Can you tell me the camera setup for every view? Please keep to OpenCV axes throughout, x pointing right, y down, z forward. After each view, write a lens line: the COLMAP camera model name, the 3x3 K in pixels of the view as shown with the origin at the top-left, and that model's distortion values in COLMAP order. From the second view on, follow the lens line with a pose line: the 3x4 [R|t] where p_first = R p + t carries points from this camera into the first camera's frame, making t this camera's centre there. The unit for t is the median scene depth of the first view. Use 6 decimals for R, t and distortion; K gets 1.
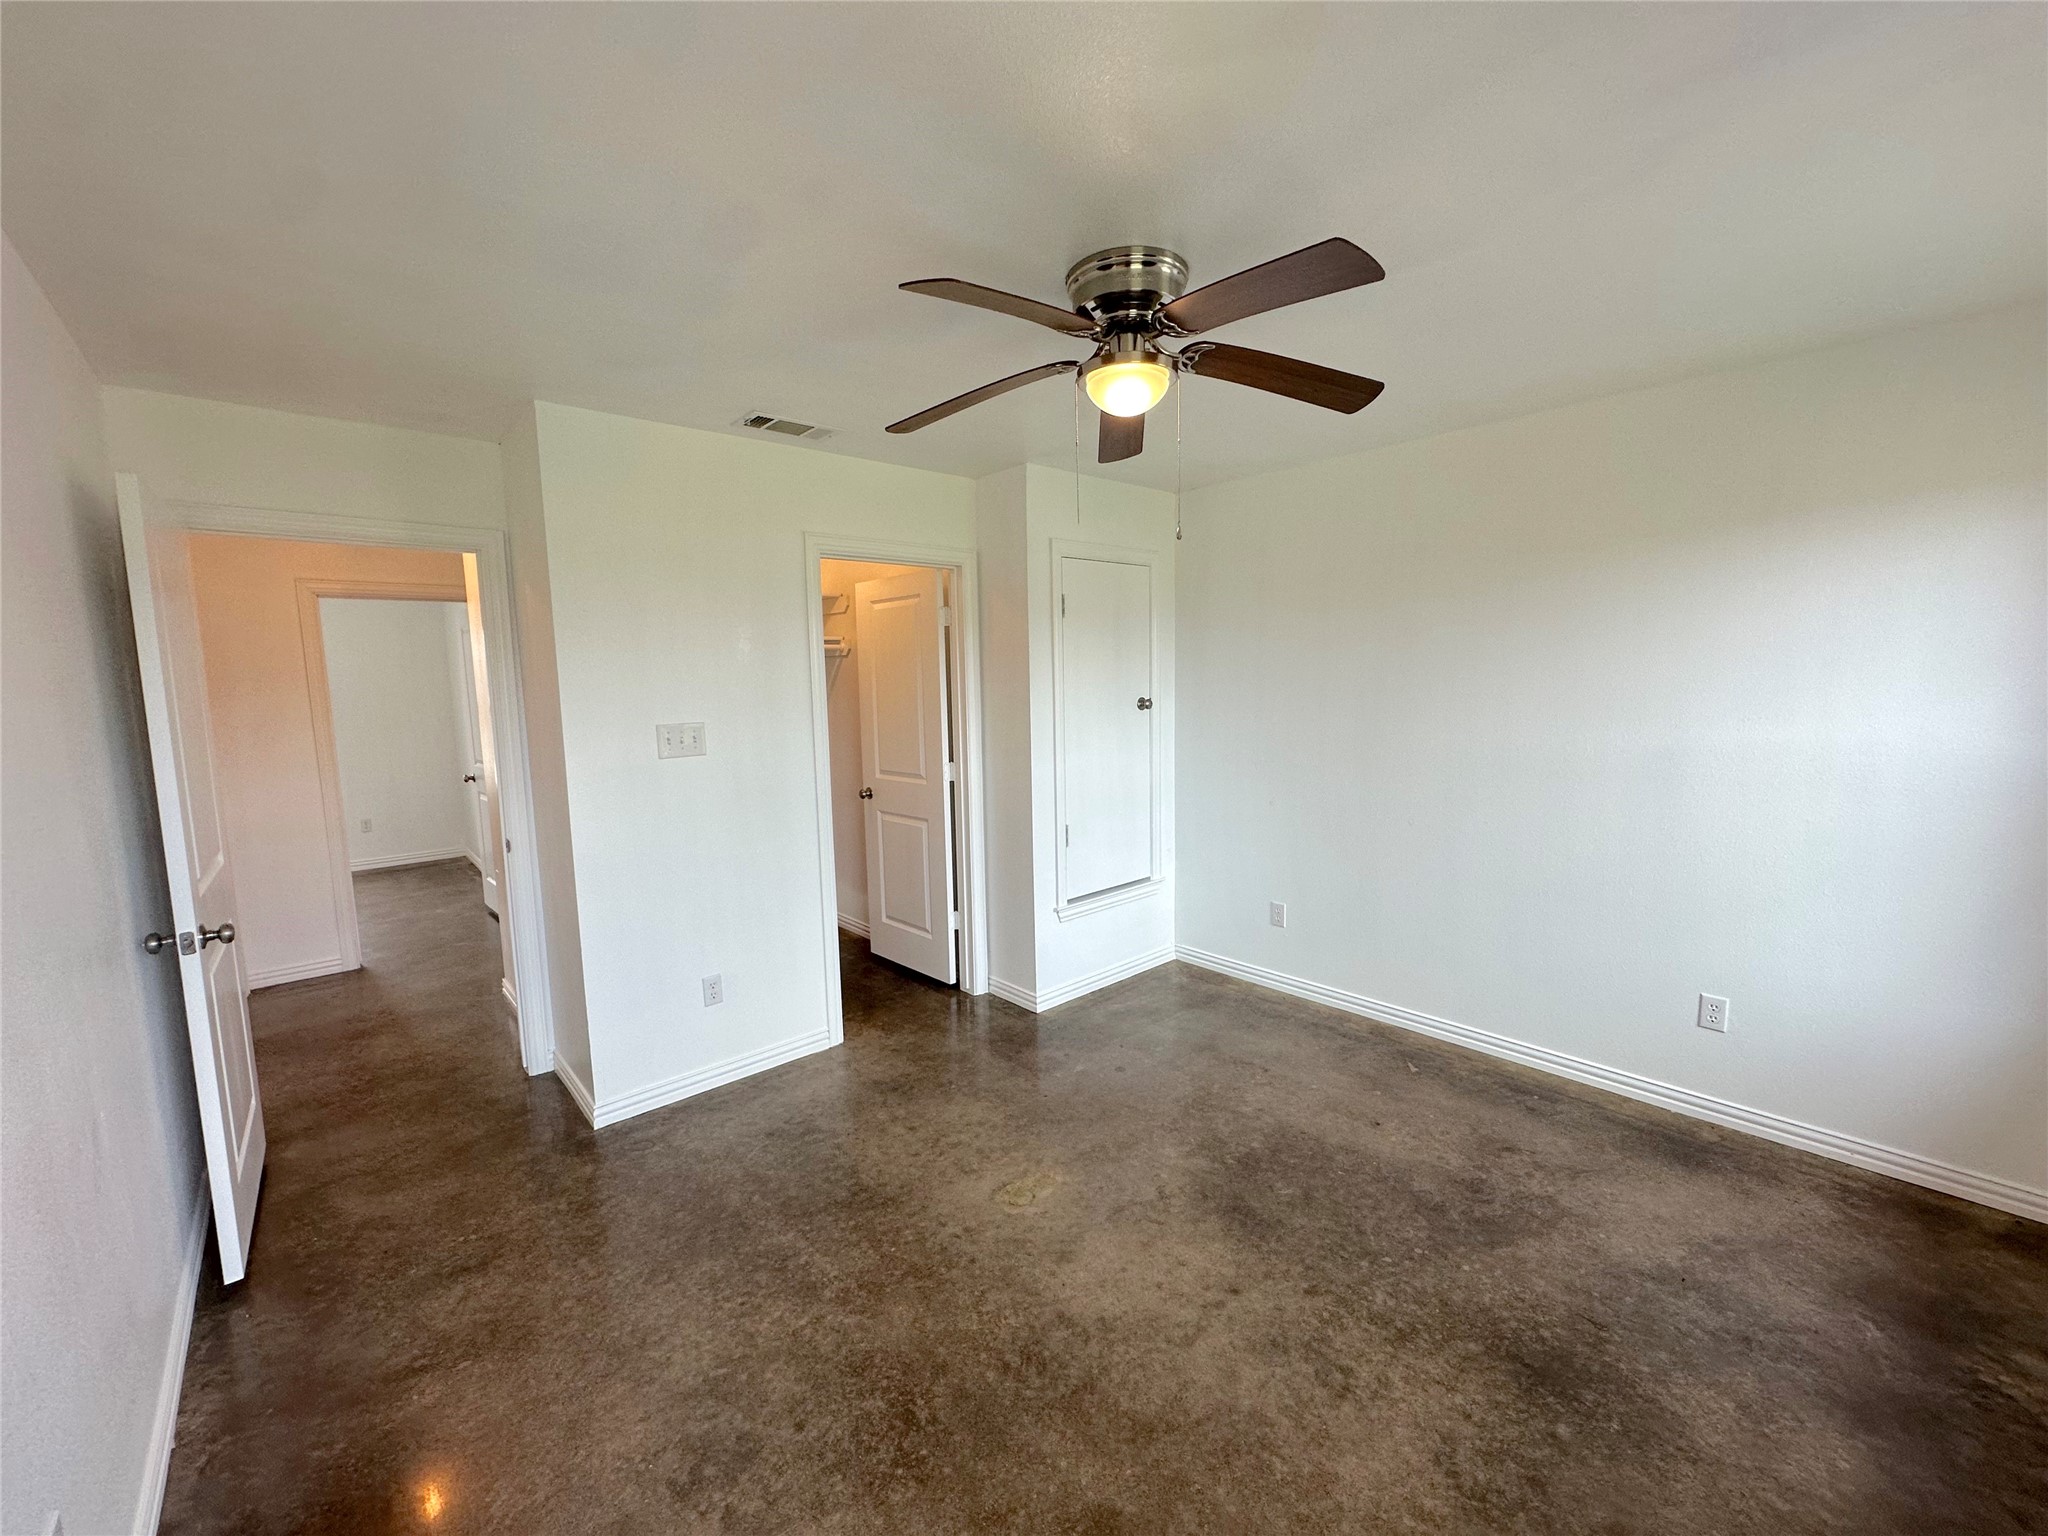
lens RADIAL K [[812.0, 0, 1024.0], [0, 812.0, 768.0], [0, 0, 1]] dist [-0.001568, -0.000057]
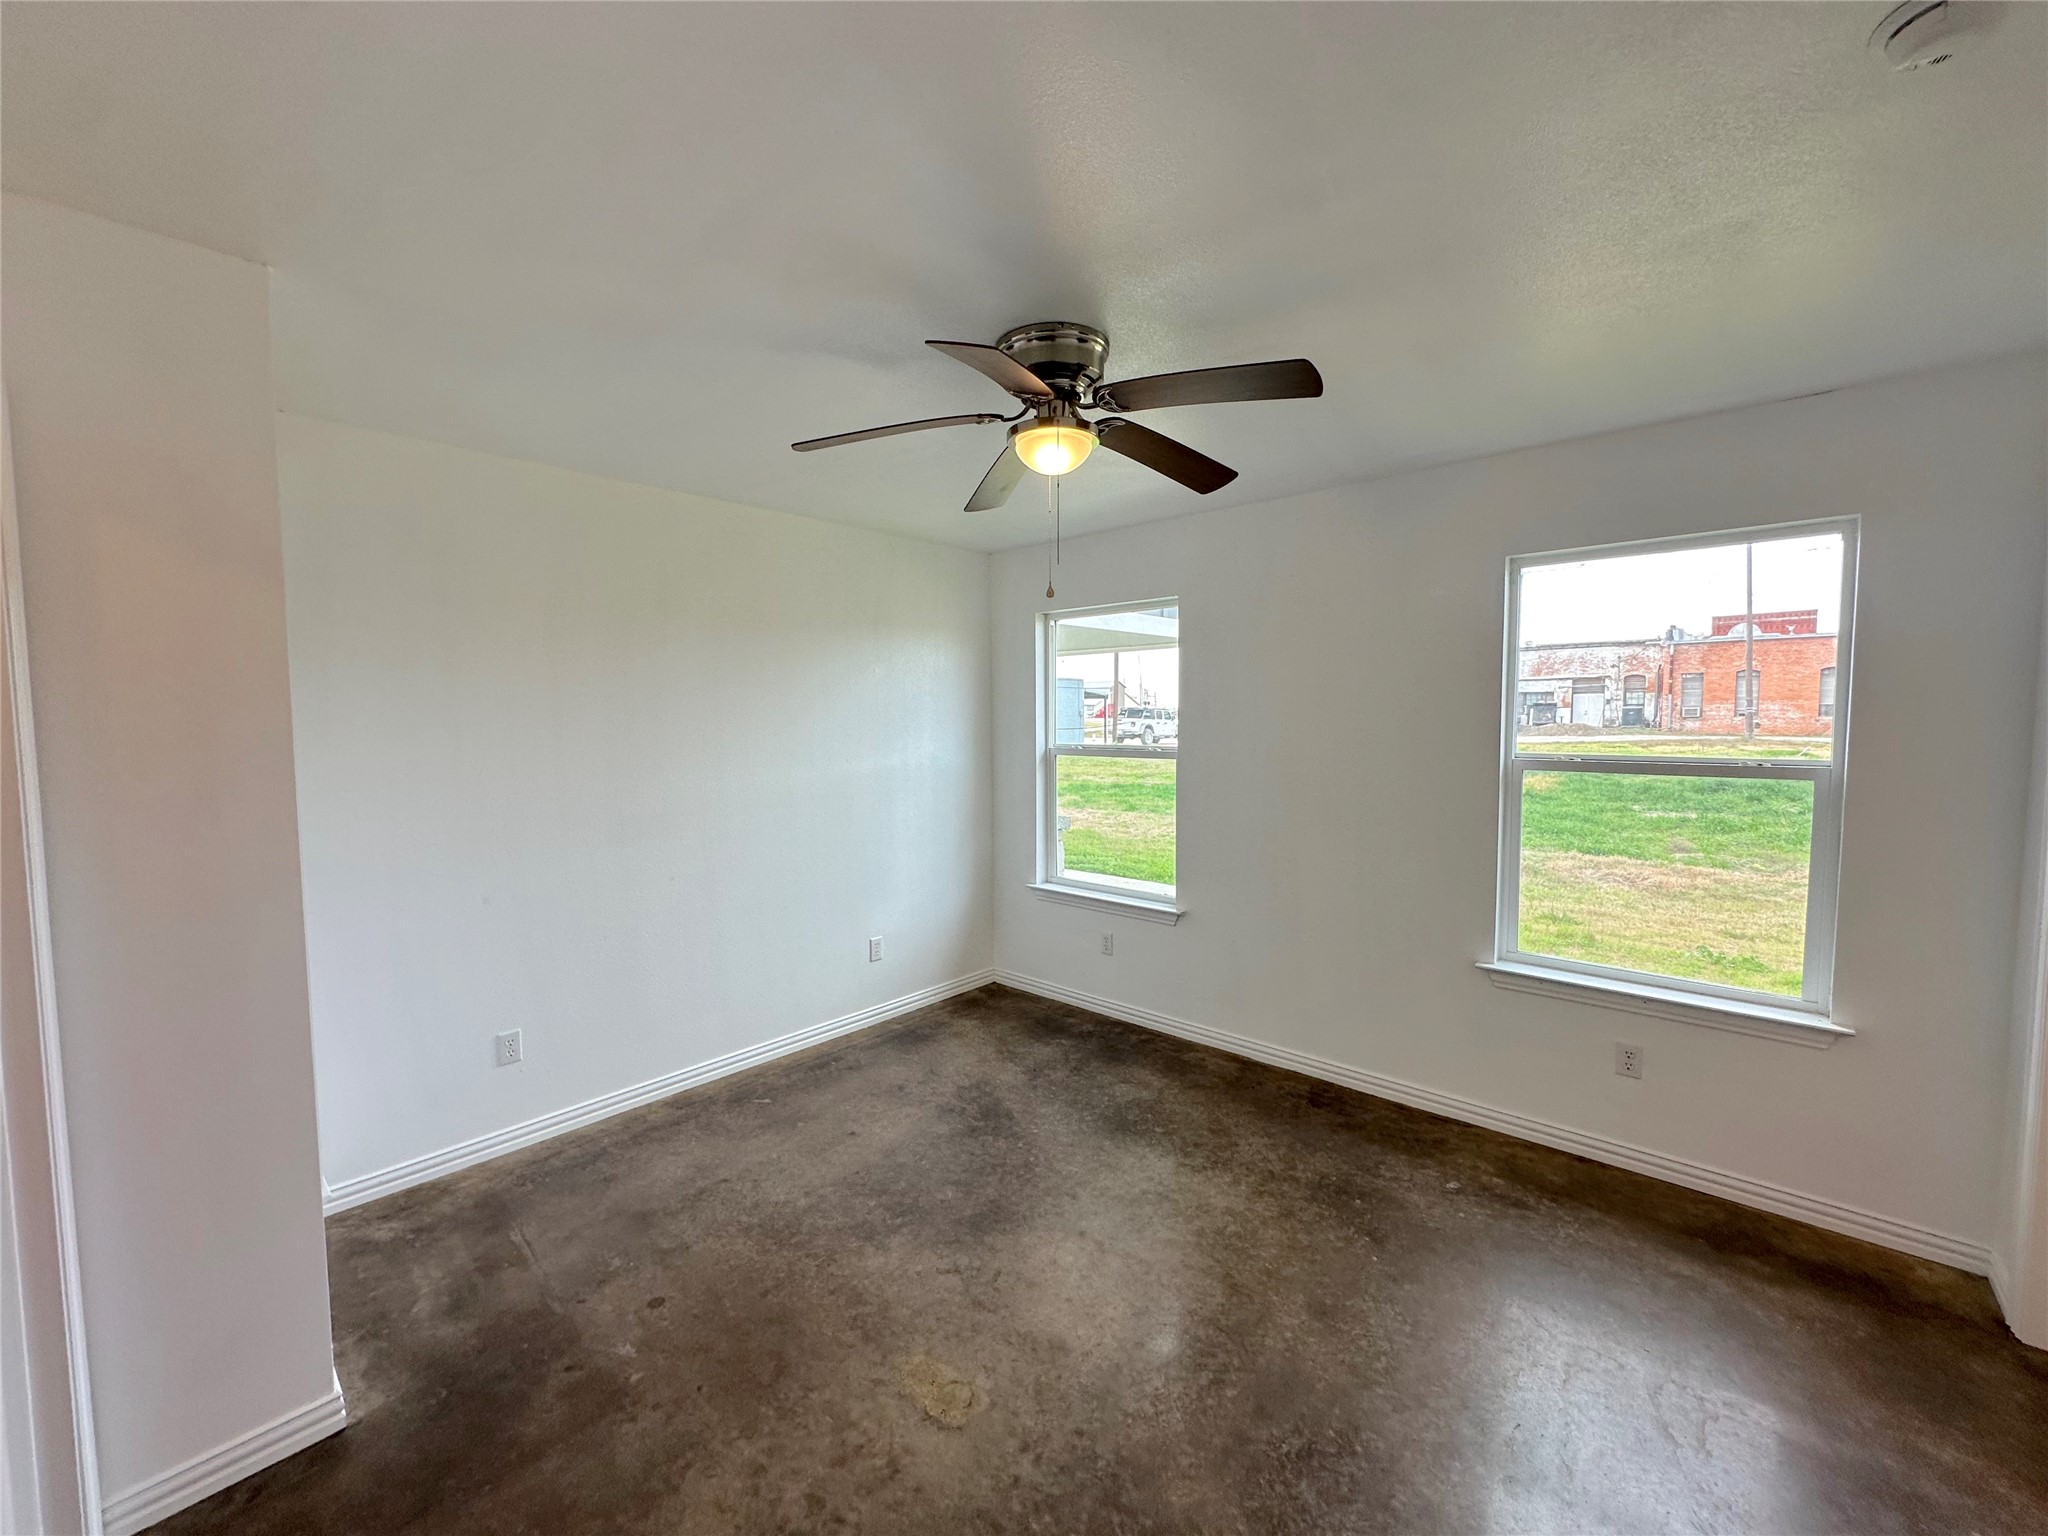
lens RADIAL K [[812.0, 0, 1024.0], [0, 812.0, 768.0], [0, 0, 1]] dist [-0.001568, -0.000057]
pose [[-0.108178, -0.041062, 0.993283, -0.932215], [0.119606, 0.991351, 0.054008, -0.112499], [-0.986910, 0.124645, -0.102331, 1.178961]]
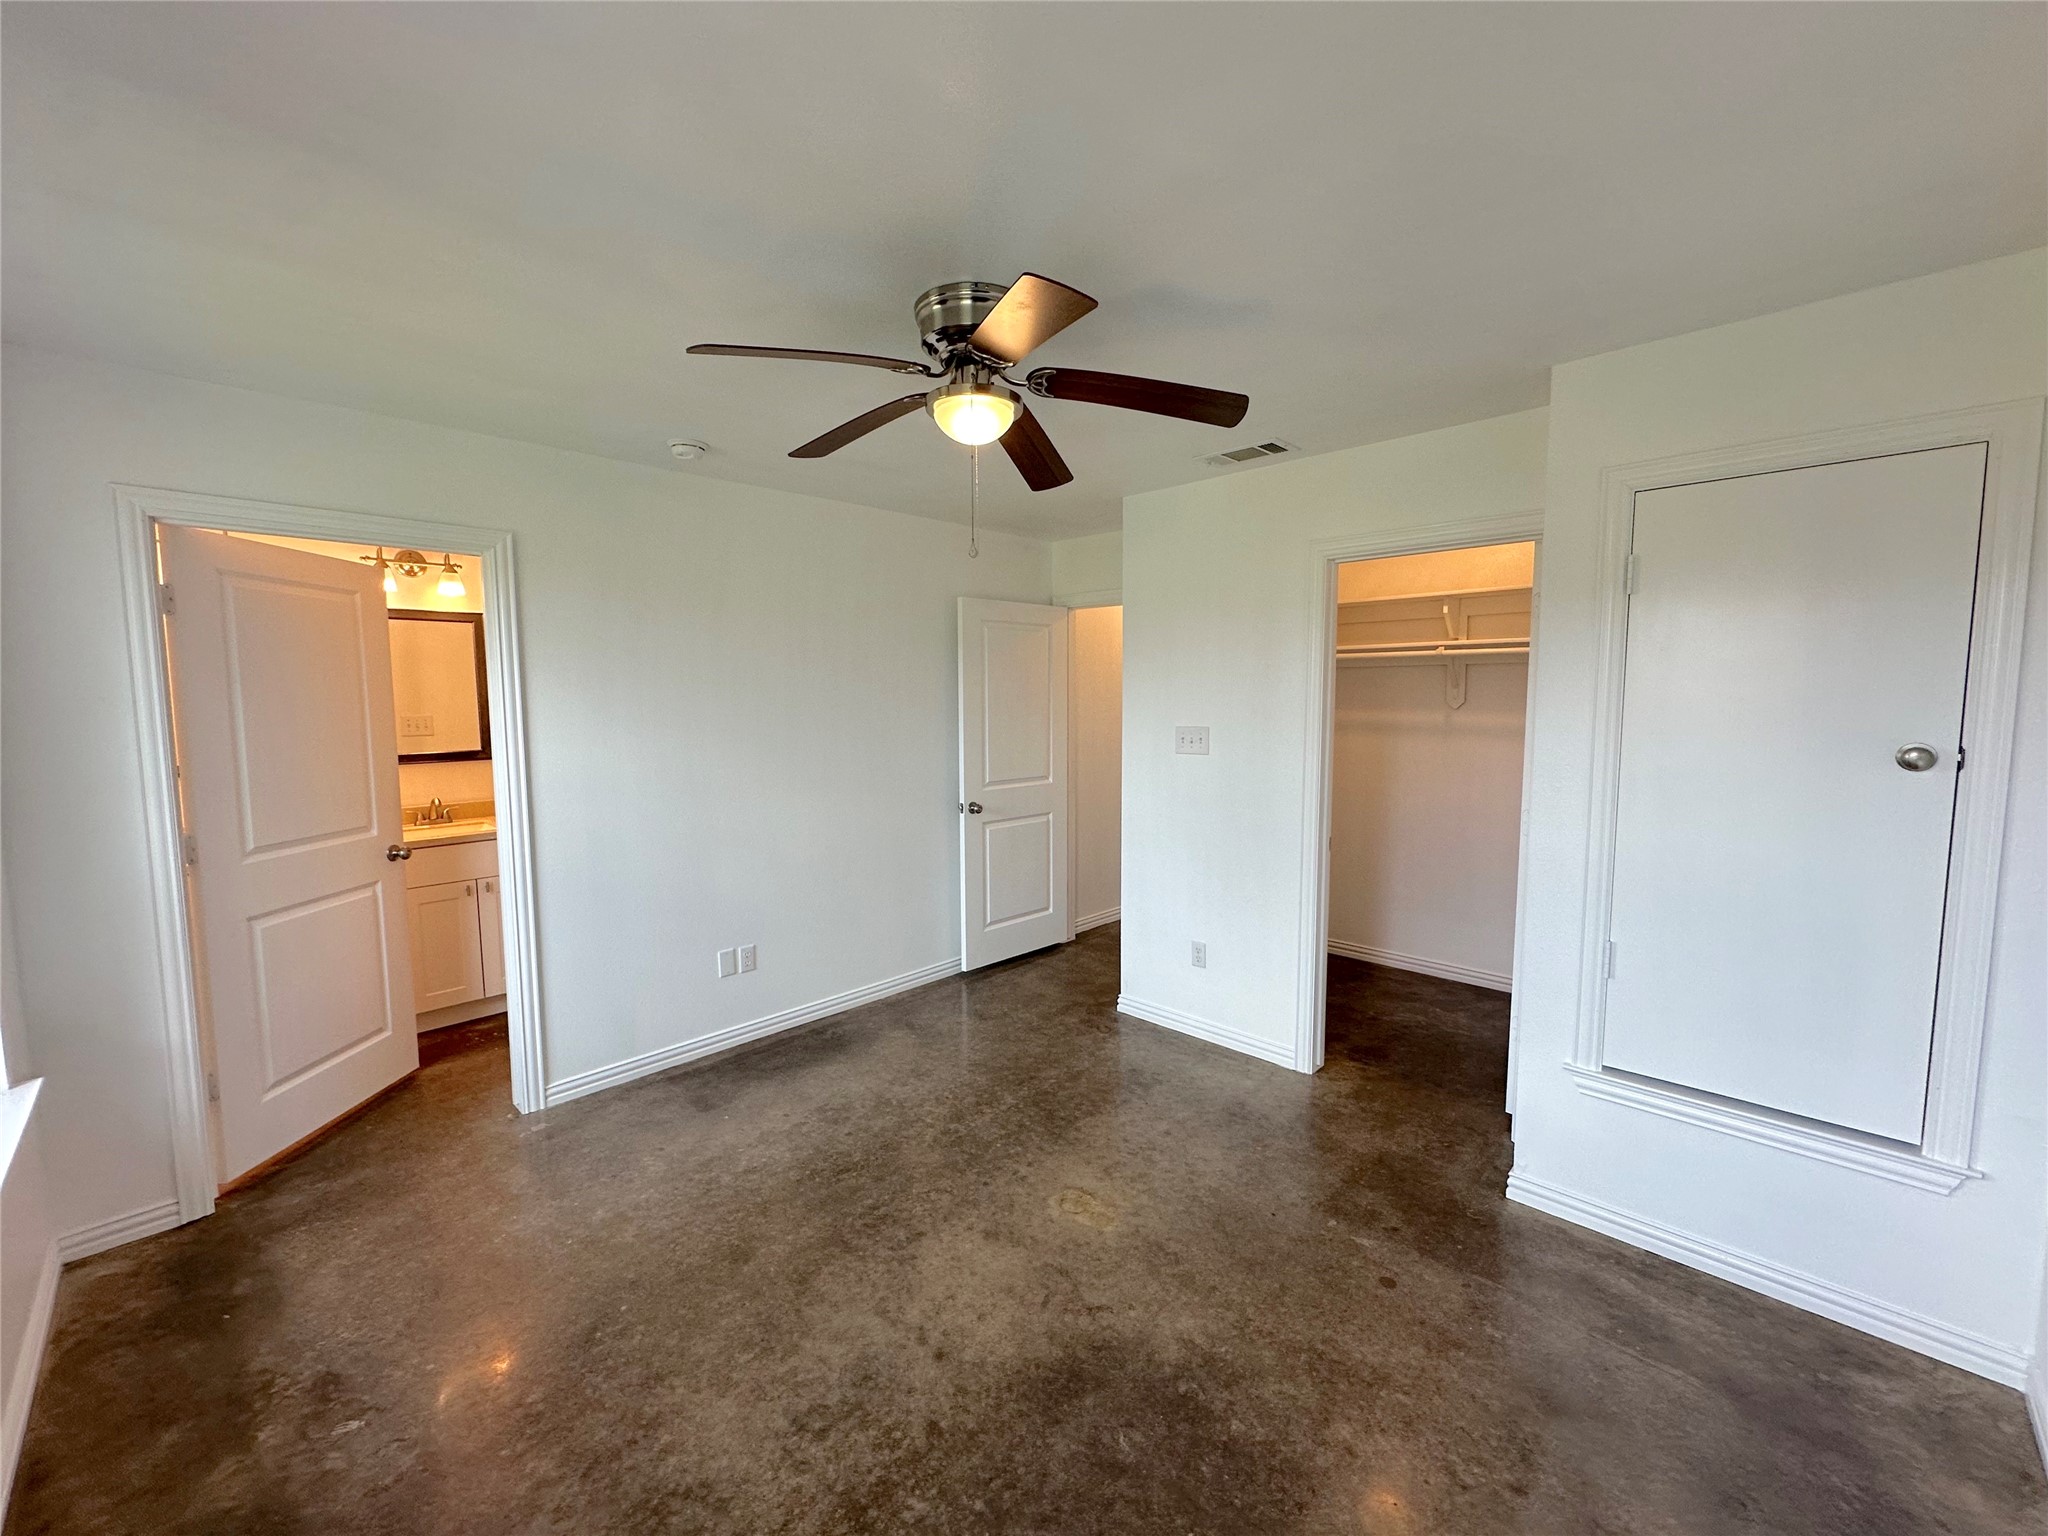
lens RADIAL K [[813.3, 0, 1024.0], [0, 813.3, 768.0], [0, 0, 1]] dist [0.002880, 0.000164]
pose [[0.071646, 0.110833, -0.991253, 1.183513], [-0.106451, 0.988981, 0.102885, -0.140934], [0.991733, 0.098148, 0.082654, 1.002573]]
